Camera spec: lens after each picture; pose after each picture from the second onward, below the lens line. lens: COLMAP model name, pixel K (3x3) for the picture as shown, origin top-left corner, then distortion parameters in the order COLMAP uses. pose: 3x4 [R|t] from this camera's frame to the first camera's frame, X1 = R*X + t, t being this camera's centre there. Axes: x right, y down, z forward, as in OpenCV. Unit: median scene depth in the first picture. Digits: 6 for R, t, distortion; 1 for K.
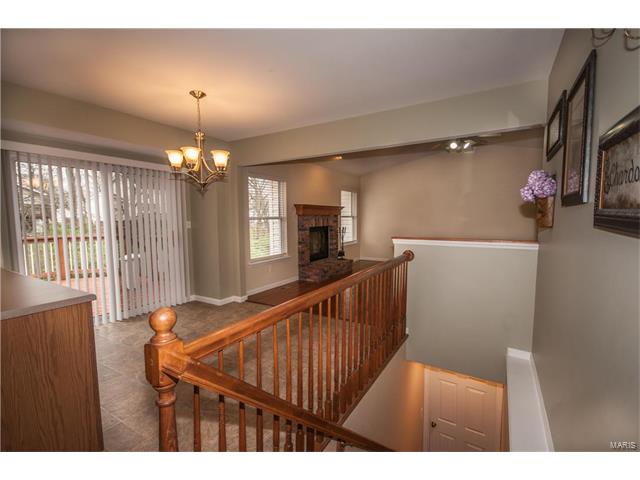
lens RADIAL K [[305.5, 0, 320.3], [0, 305.5, 242.9], [0, 0, 1]] dist [0.001926, -0.000441]
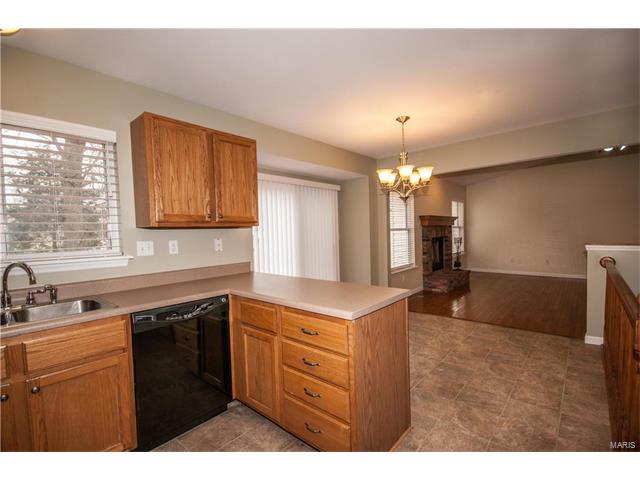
lens RADIAL K [[305.5, 0, 309.7], [0, 305.5, 242.3], [0, 0, 1]] dist [0.001926, -0.000441]
pose [[0.983141, -0.019037, -0.181858, -0.428112], [0.009893, 0.998647, -0.051053, 0.018950], [0.182584, 0.048393, 0.981999, -0.121868]]
